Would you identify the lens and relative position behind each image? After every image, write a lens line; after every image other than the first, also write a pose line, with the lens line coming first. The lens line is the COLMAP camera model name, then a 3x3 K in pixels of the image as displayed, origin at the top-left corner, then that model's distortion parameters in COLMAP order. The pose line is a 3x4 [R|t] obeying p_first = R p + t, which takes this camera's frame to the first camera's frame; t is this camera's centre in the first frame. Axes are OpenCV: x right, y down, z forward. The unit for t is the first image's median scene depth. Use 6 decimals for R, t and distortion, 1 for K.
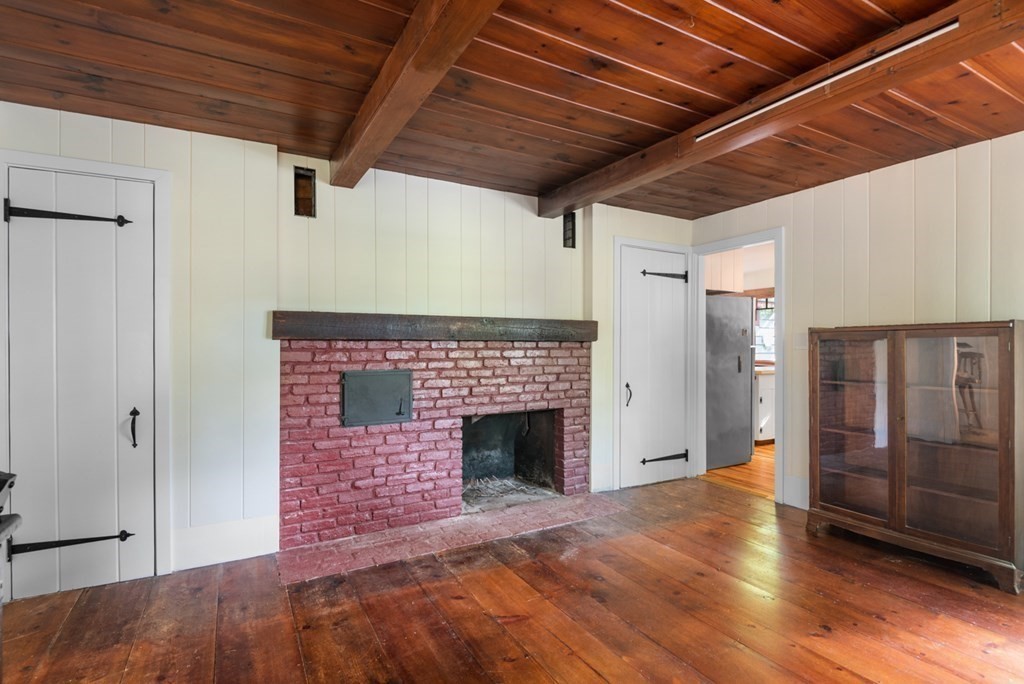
lens RADIAL K [[516.7, 0, 512.0], [0, 516.7, 342.0], [0, 0, 1]] dist [0.003772, -0.011120]
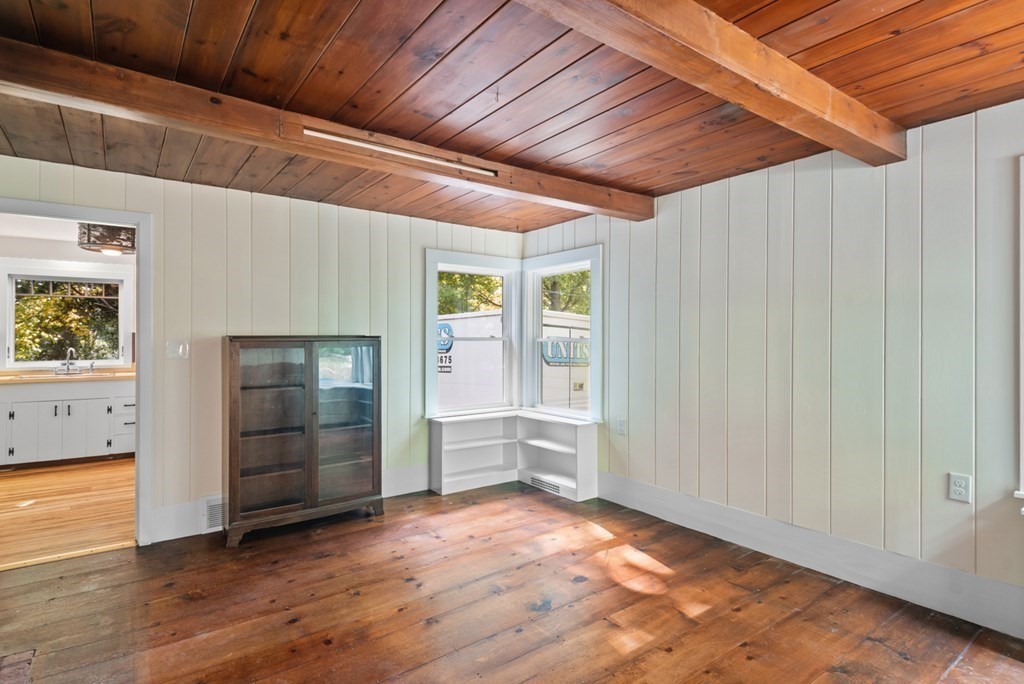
lens RADIAL K [[516.7, 0, 512.0], [0, 516.7, 342.0], [0, 0, 1]] dist [0.003772, -0.011120]
pose [[-0.147613, -0.004006, 0.989037, -0.562671], [-0.007115, 0.999970, 0.002989, -0.033958], [-0.989020, -0.006596, -0.147637, 0.761542]]
